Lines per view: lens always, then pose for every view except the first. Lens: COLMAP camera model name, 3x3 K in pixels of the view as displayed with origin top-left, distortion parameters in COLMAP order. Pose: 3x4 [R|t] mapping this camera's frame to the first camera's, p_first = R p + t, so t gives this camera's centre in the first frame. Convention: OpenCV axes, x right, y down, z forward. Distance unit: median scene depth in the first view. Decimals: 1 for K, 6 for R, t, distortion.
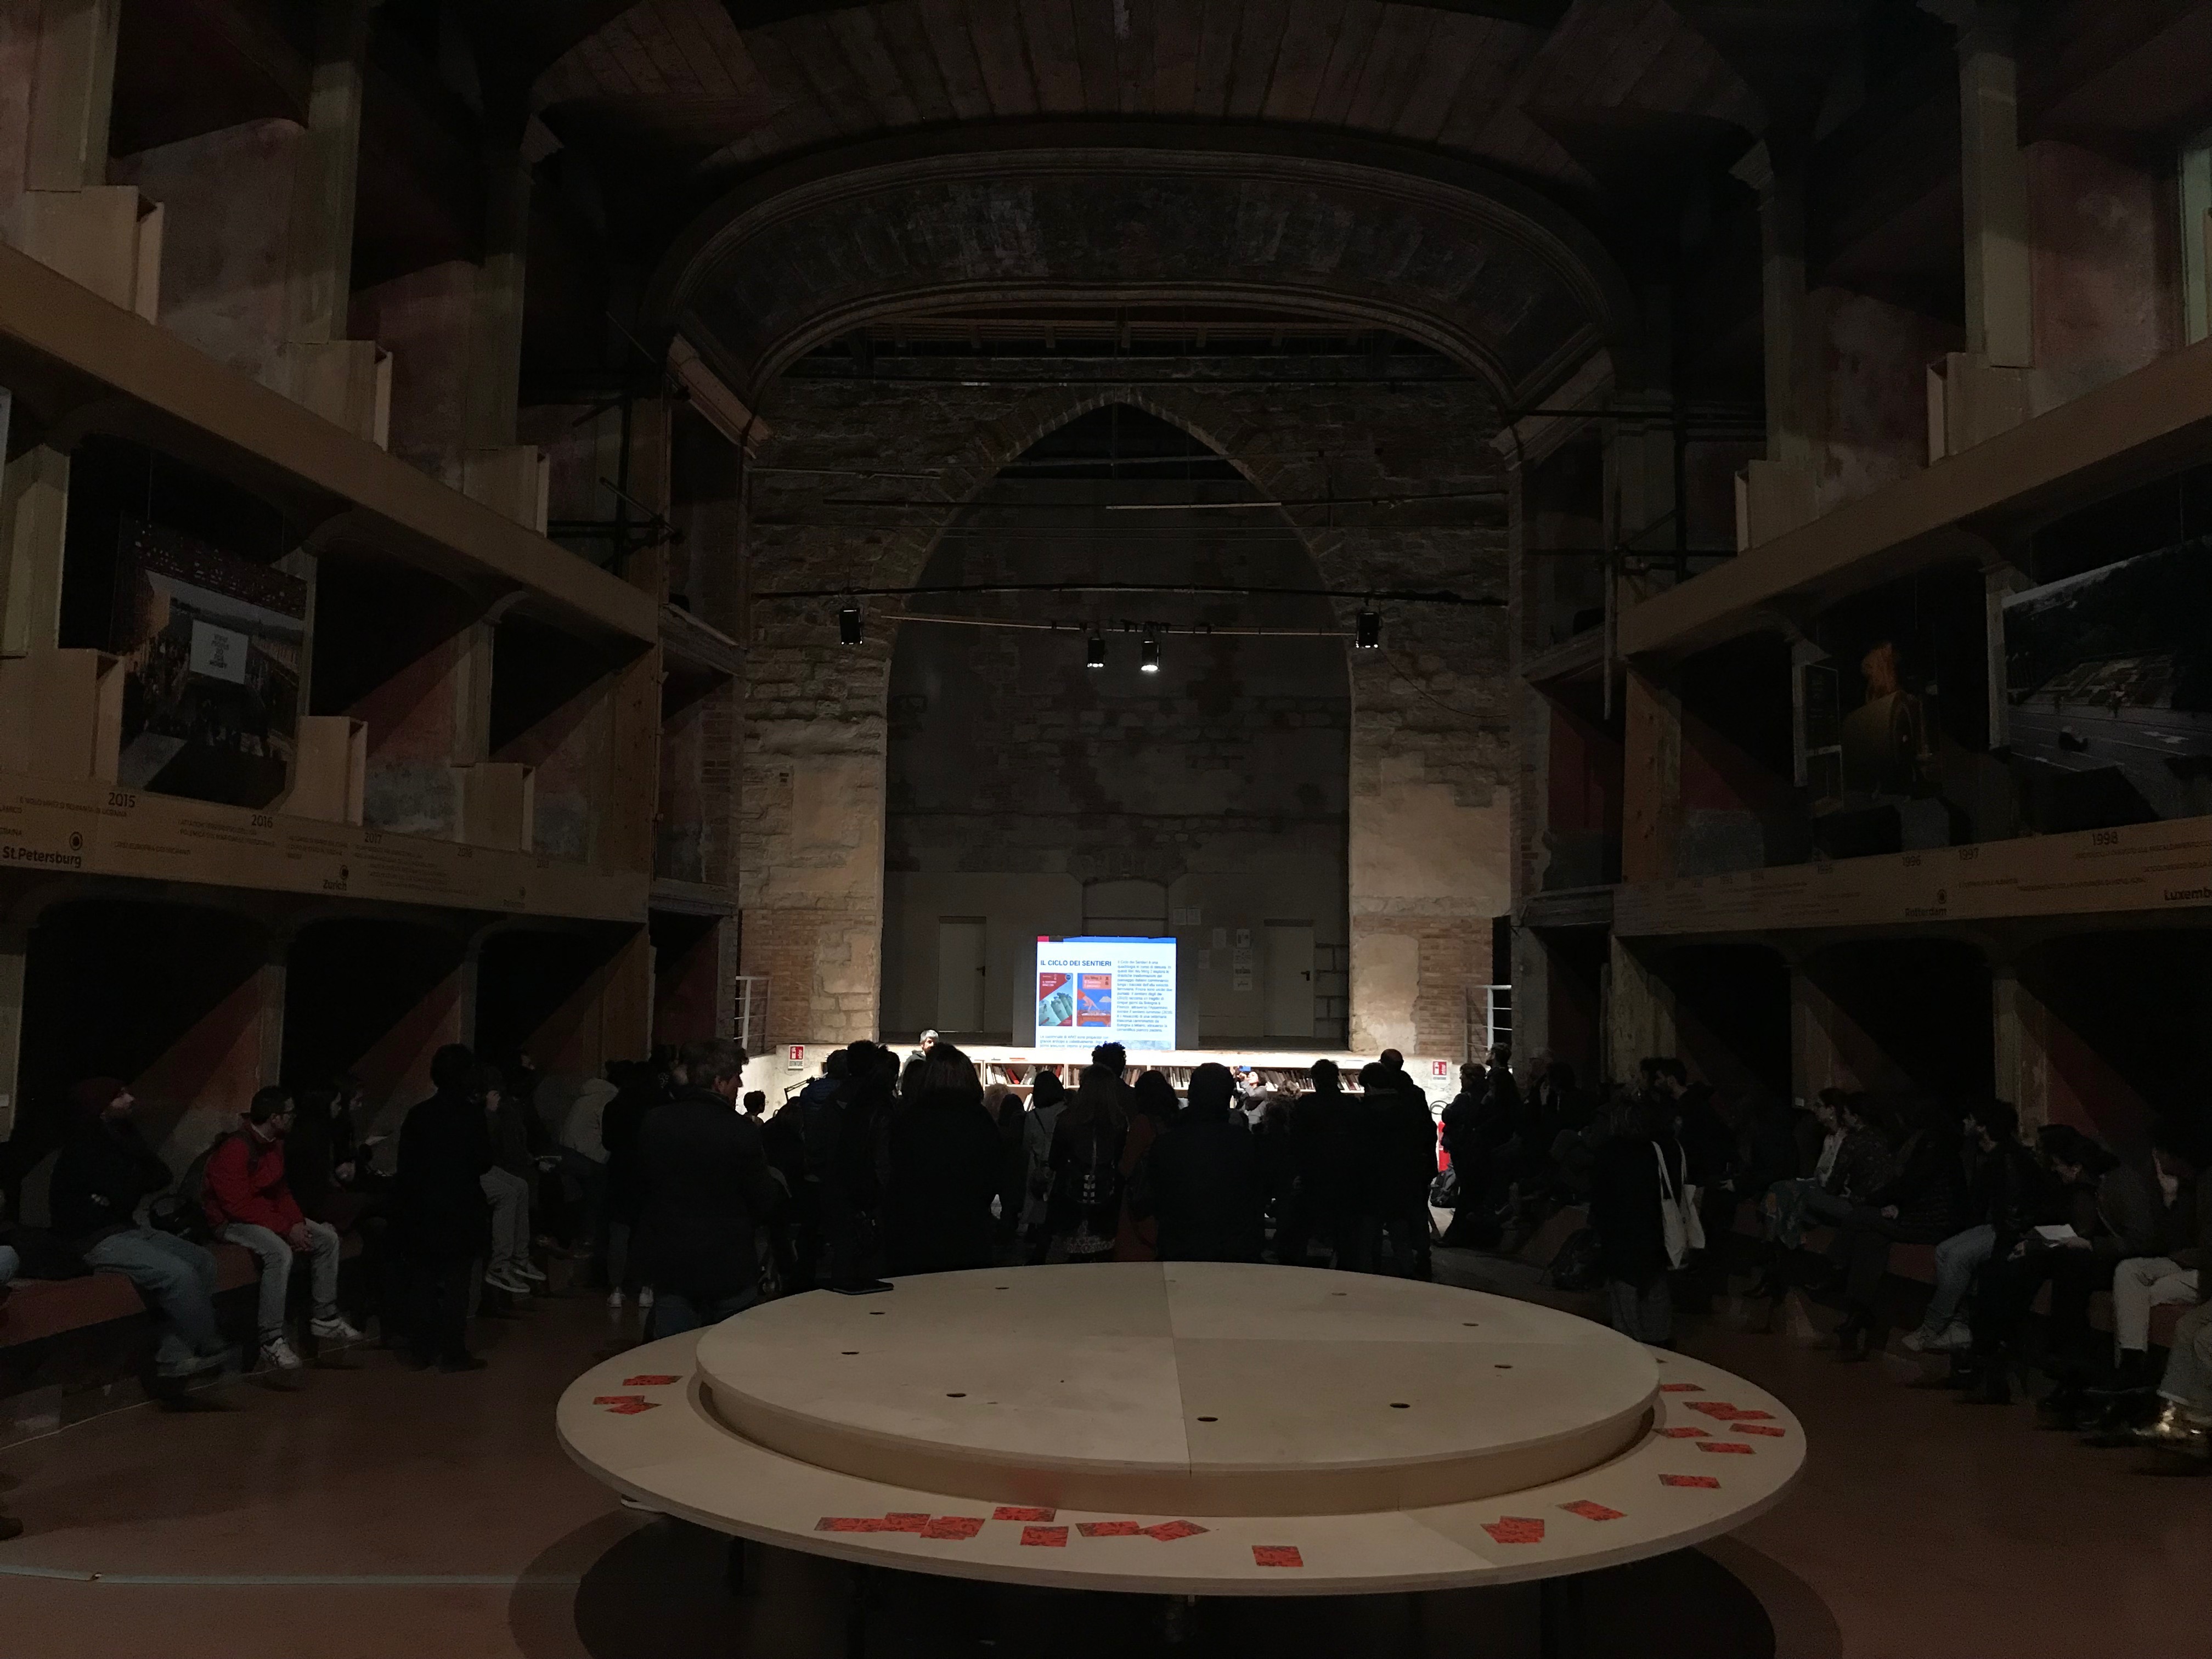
lens RADIAL K [[1790.3, 0, 1105.6], [0, 1790.3, 800.1], [0, 0, 1]] dist [0.177668, -0.567917]
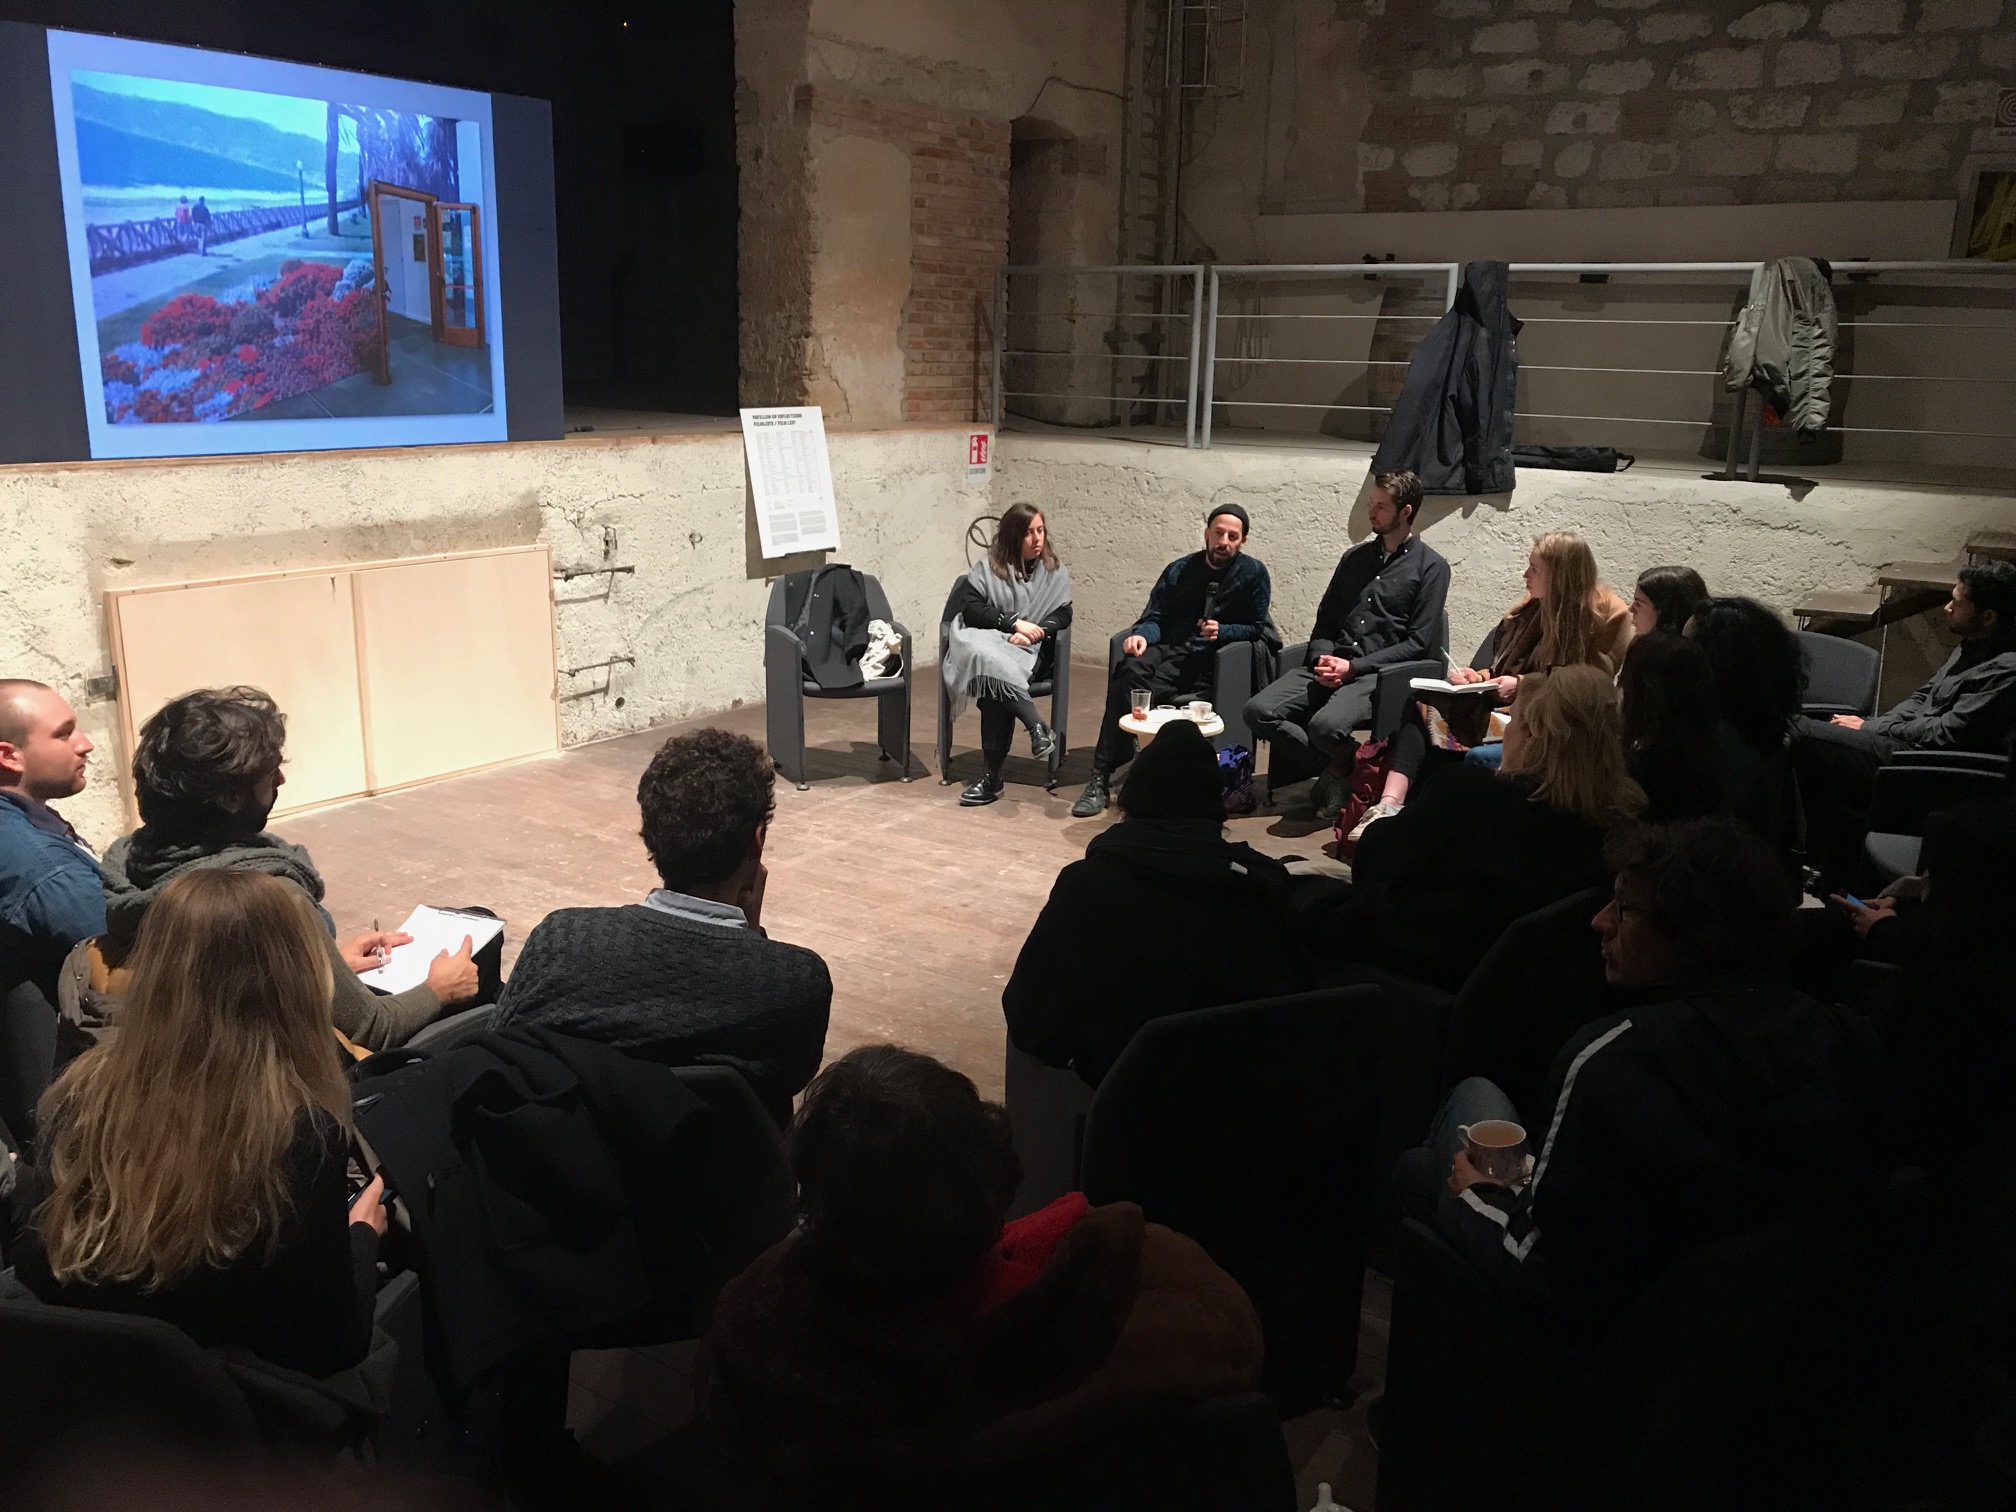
lens RADIAL K [[1631.7, 0, 1007.7], [0, 1631.7, 729.2], [0, 0, 1]] dist [0.177668, -0.567917]
pose [[0.573909, -0.190236, 0.796517, -0.162148], [-0.094859, 0.950653, 0.295398, 0.088695], [-0.813407, -0.245088, 0.527542, 0.731418]]
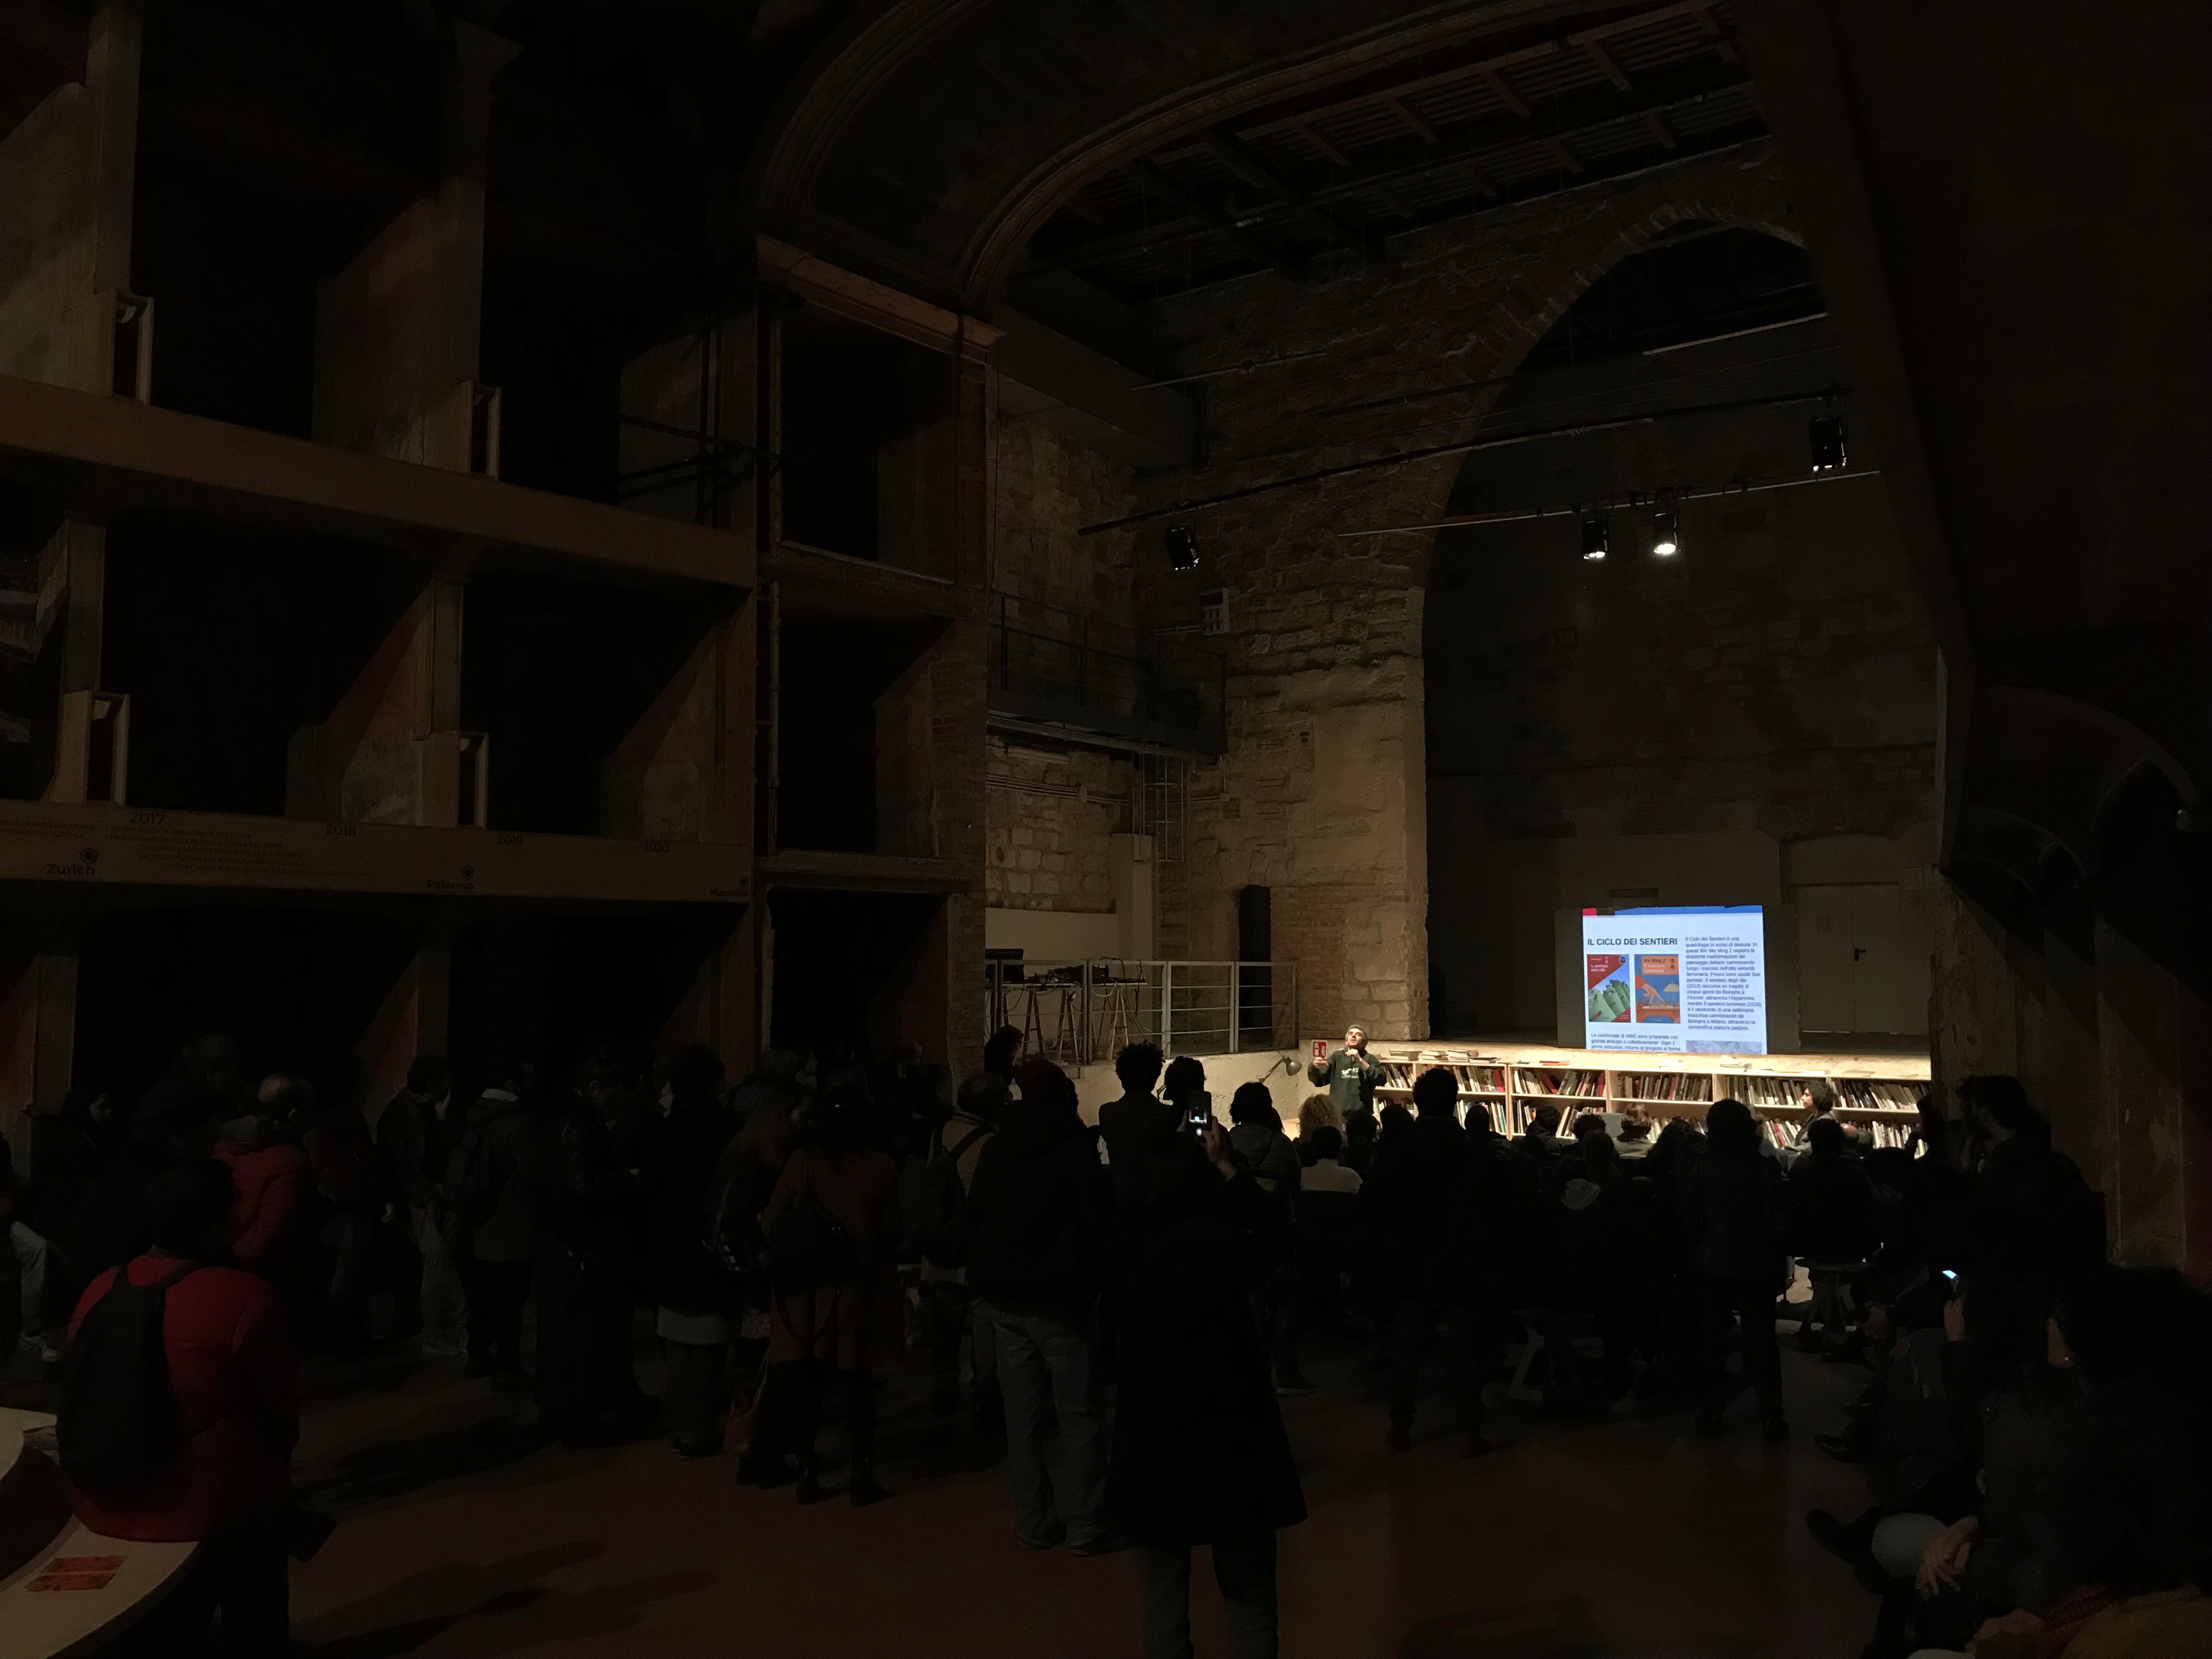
lens RADIAL K [[1790.3, 0, 1105.6], [0, 1790.3, 800.1], [0, 0, 1]] dist [0.177668, -0.567917]
pose [[0.828867, -0.065370, -0.555613, 0.232329], [0.068005, 0.997558, -0.015916, 0.026309], [0.555296, -0.024592, 0.831289, 0.218465]]
